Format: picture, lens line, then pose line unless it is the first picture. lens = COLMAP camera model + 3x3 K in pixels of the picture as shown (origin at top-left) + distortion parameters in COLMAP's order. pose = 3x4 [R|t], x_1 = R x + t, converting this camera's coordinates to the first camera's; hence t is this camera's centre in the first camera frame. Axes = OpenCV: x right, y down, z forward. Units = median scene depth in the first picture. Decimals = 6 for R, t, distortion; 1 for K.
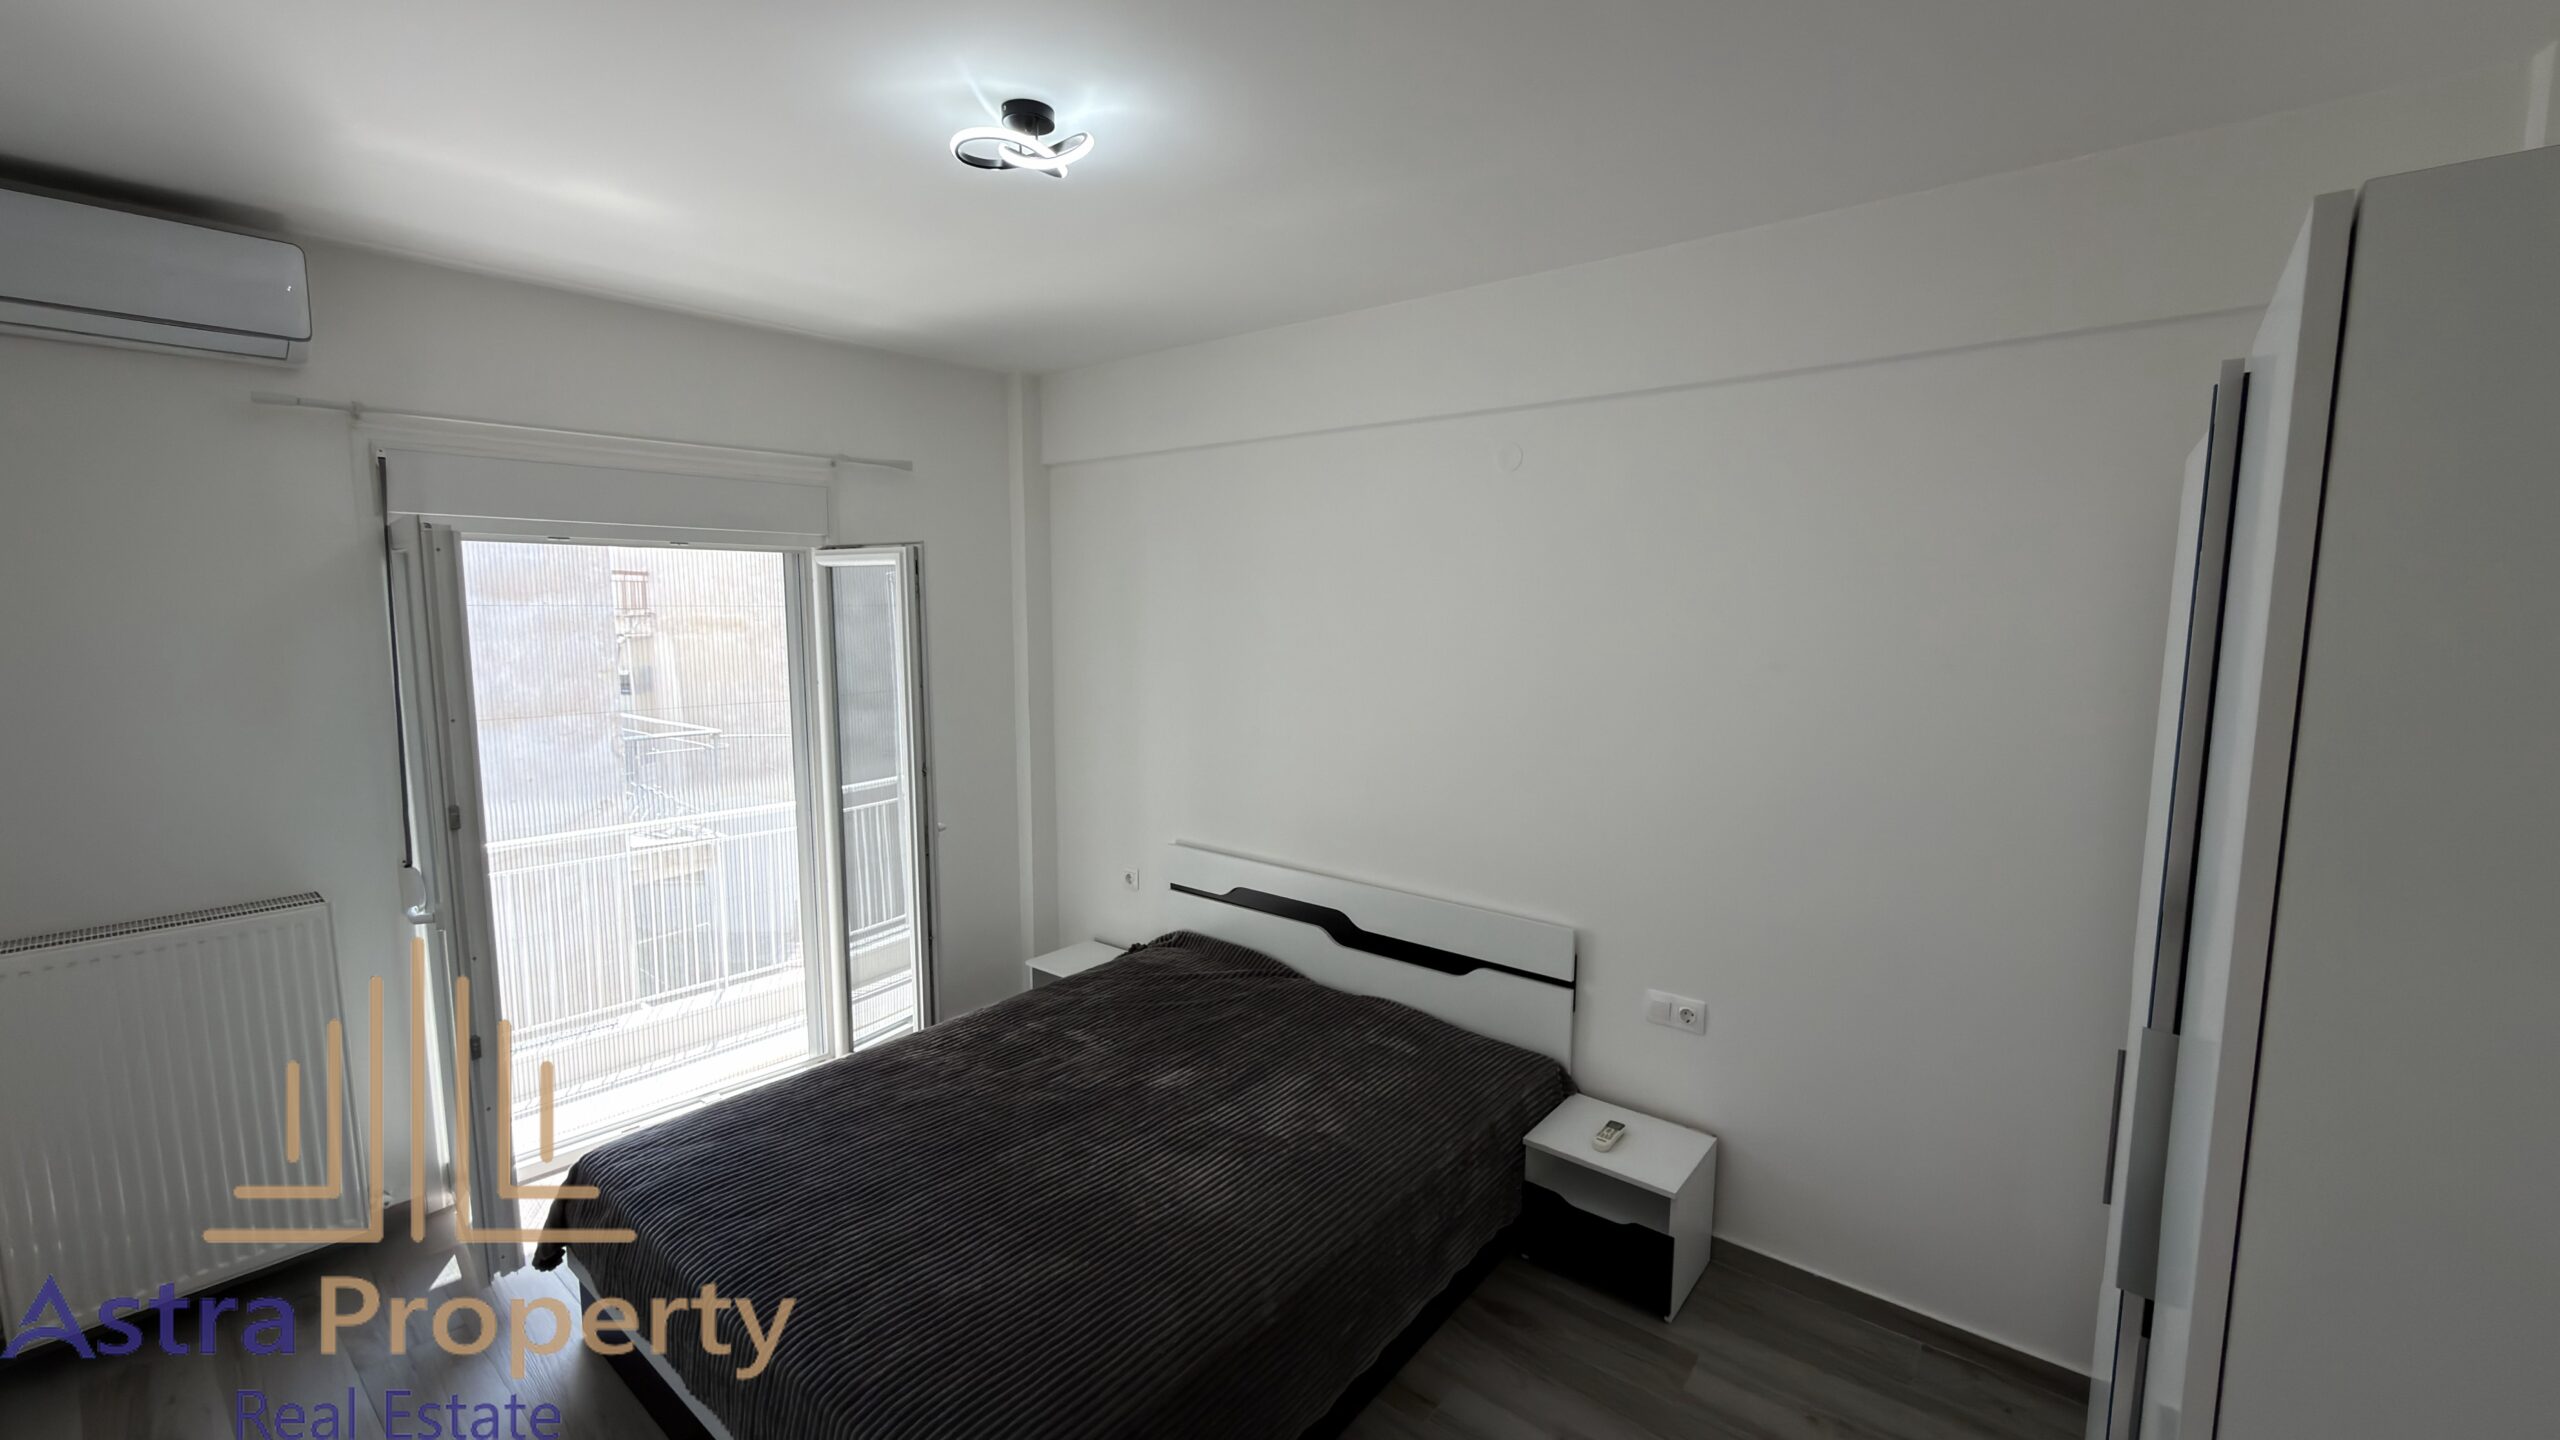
lens RADIAL K [[1023.2, 0, 1280.0], [0, 1023.2, 720.0], [0, 0, 1]] dist [-0.001105, 0.000336]
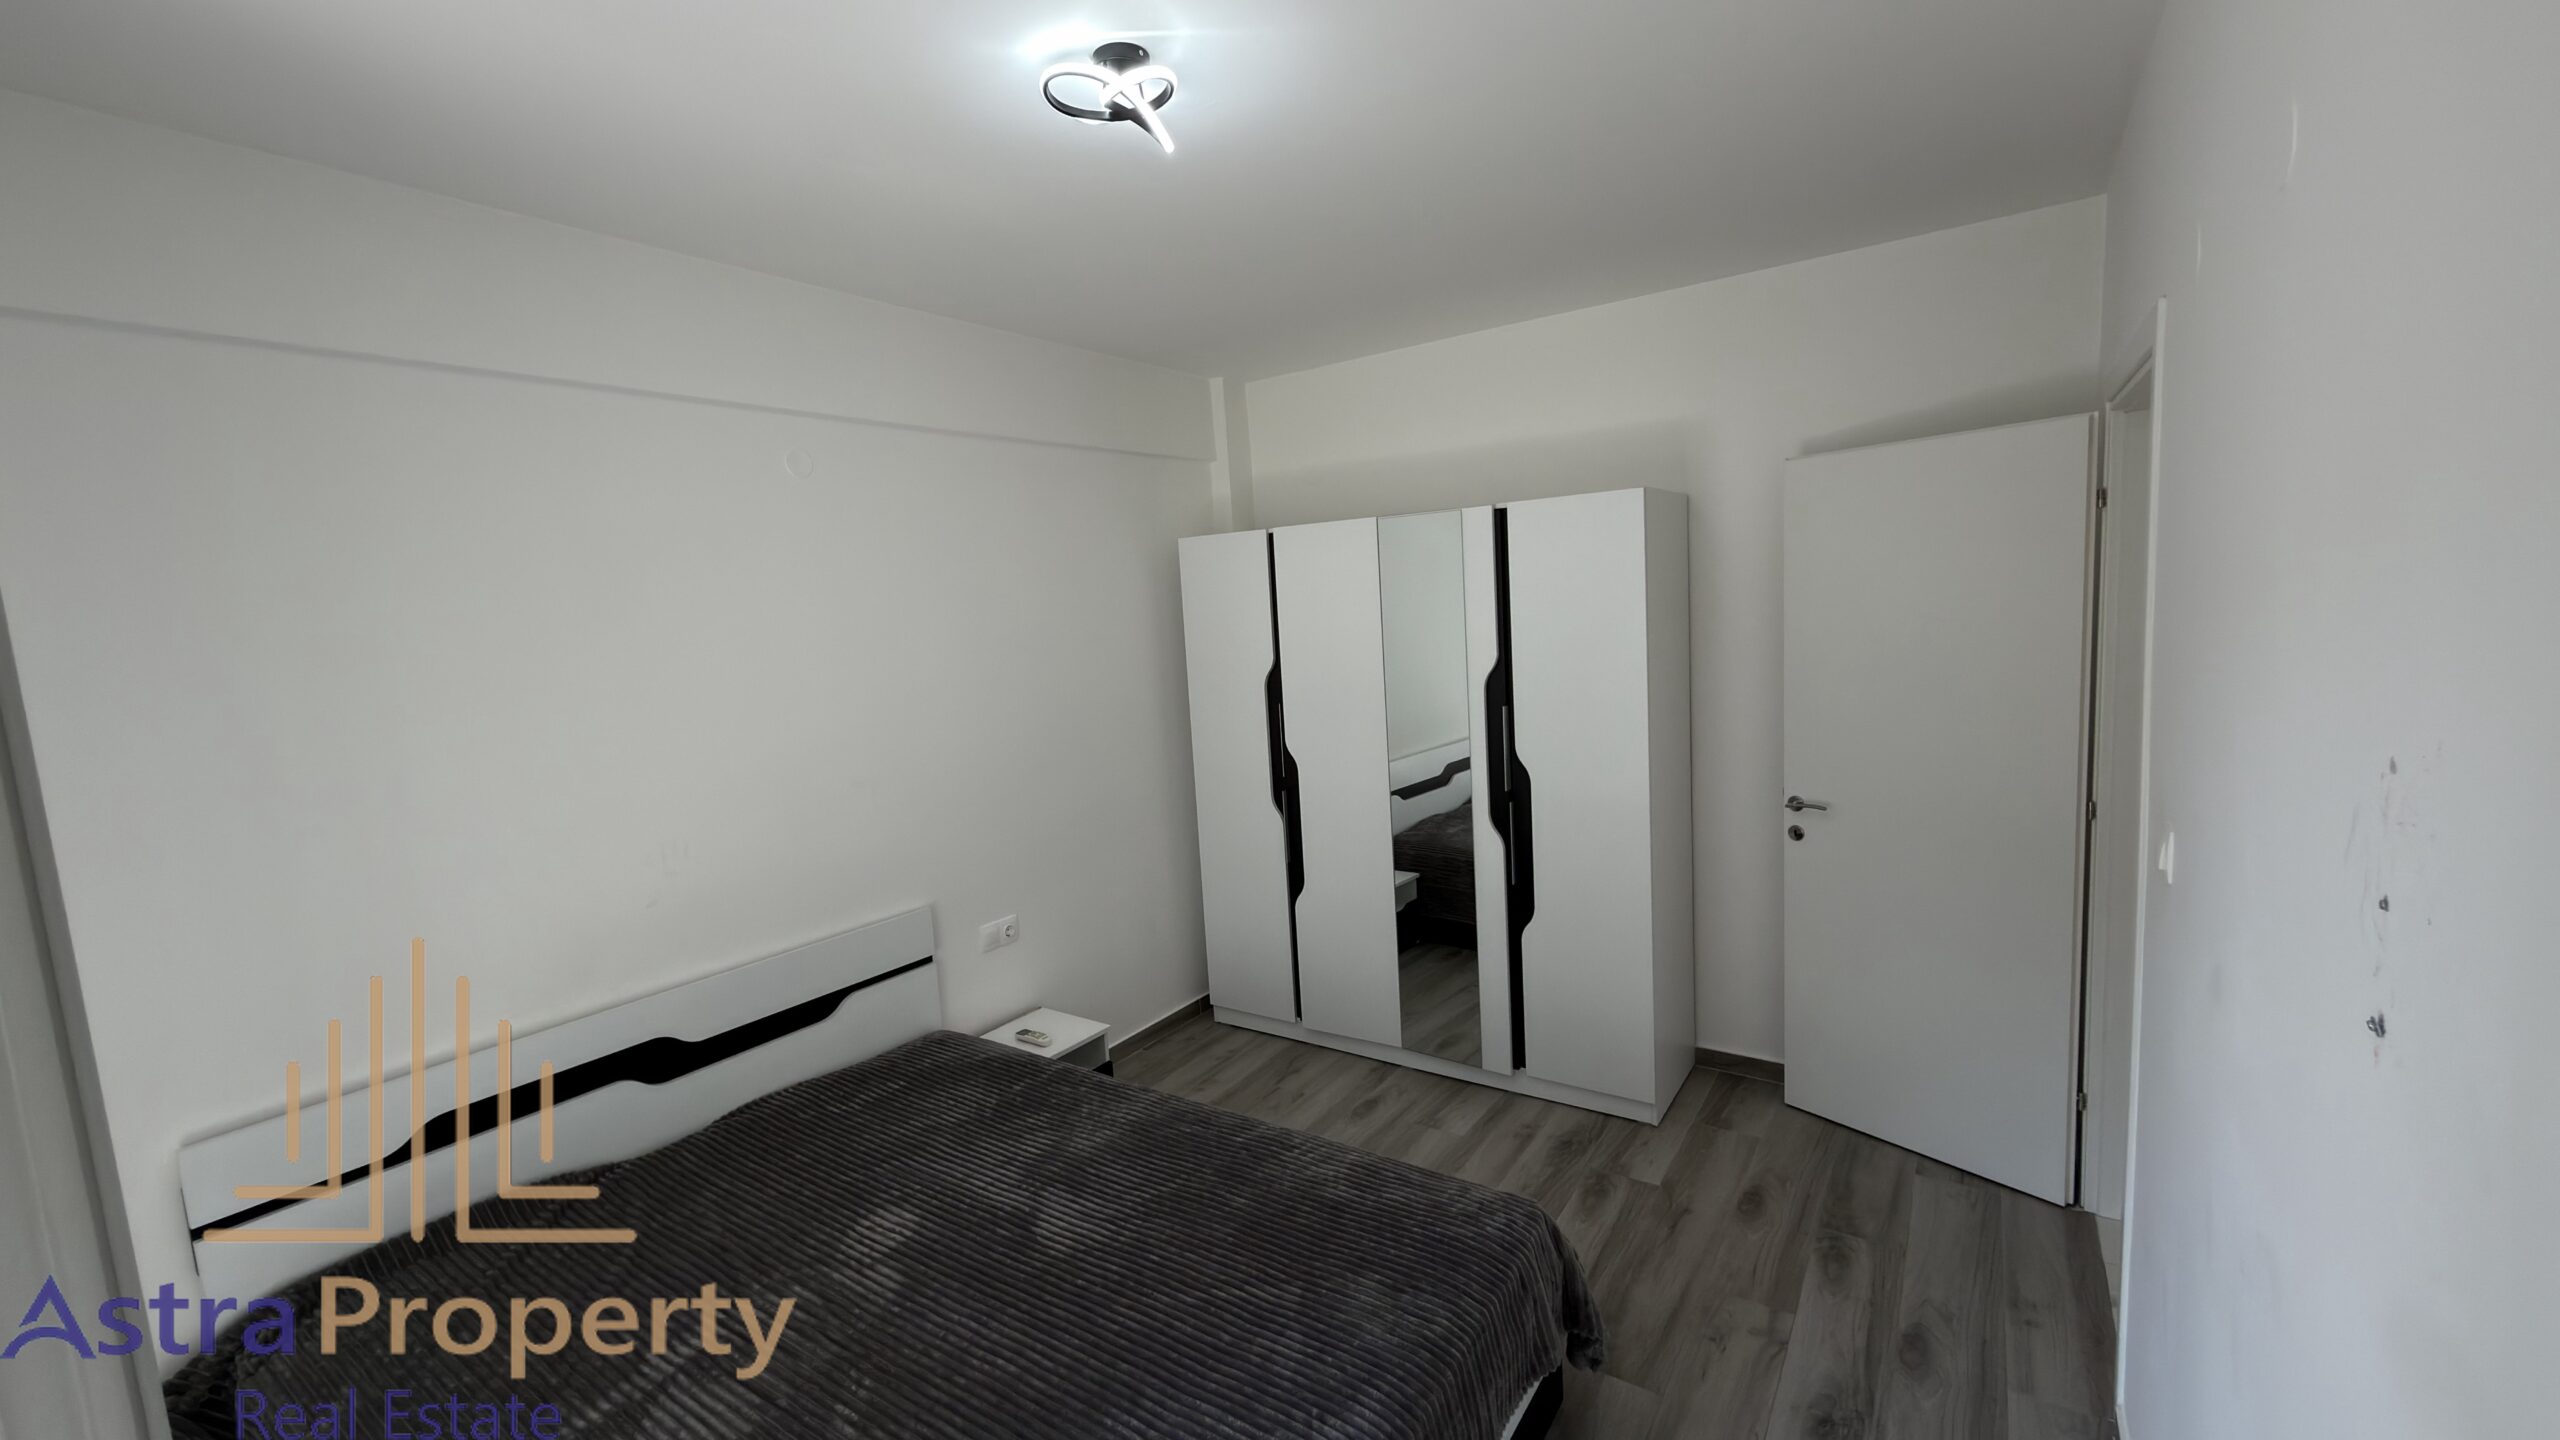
lens RADIAL K [[1023.2, 0, 1280.0], [0, 1023.2, 720.0], [0, 0, 1]] dist [-0.001105, 0.000336]
pose [[-0.085017, -0.108131, 0.990495, -0.795206], [0.169883, 0.977965, 0.121345, -0.058534], [-0.981790, 0.178585, -0.064774, 0.655667]]
